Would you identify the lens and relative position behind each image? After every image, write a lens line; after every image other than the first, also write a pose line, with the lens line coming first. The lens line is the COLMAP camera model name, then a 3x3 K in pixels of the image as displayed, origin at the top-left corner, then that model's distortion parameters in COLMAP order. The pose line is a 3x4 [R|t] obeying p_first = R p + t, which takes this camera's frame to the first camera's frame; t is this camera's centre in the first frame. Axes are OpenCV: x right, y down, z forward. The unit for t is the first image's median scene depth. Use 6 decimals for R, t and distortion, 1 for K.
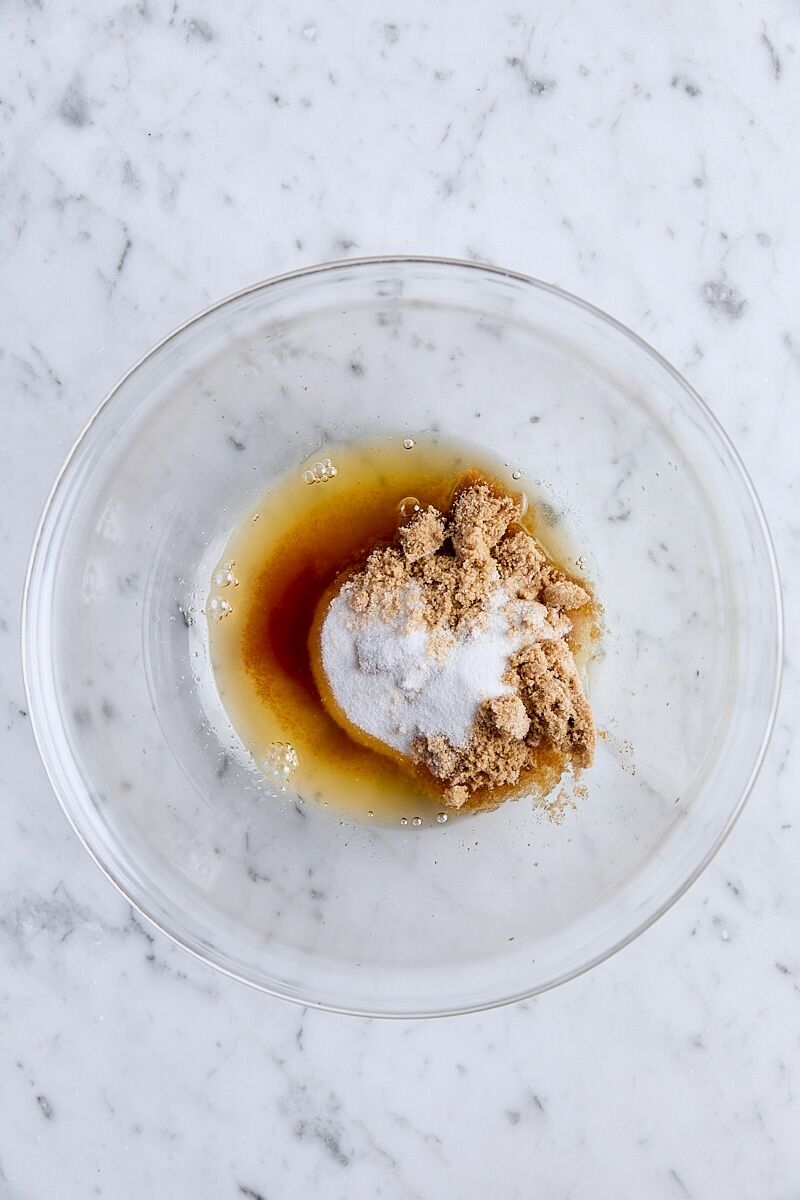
lens RADIAL K [[2454.2, 0, 403.2], [0, 2454.2, 602.7], [0, 0, 1]] dist [-0.083291, 0.000000]
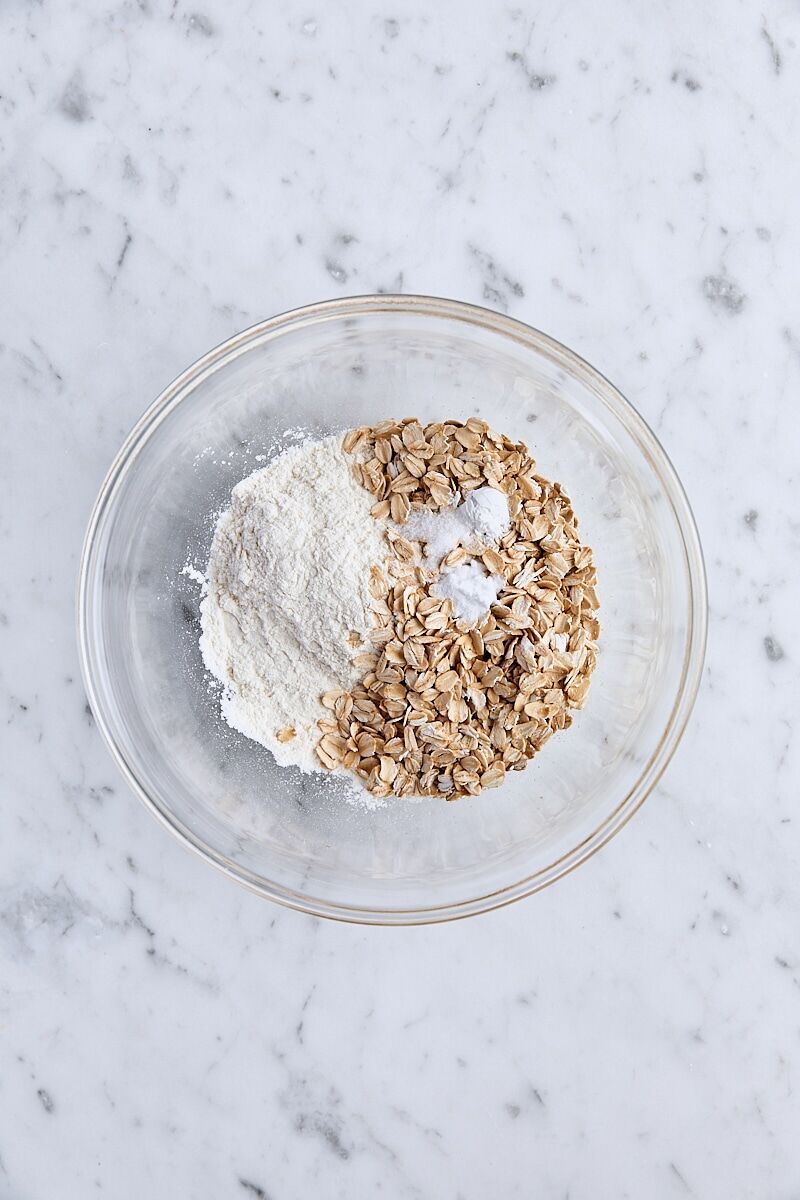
lens RADIAL K [[3413.2, 0, 400.7], [0, 3413.2, 600.3], [0, 0, 1]] dist [-0.258314, 0.000000]
pose [[0.999999, 0.000098, -0.001696, 0.001283], [-0.000097, 1.000000, 0.000690, 0.000263], [0.001696, -0.000690, 0.999998, -0.389573]]
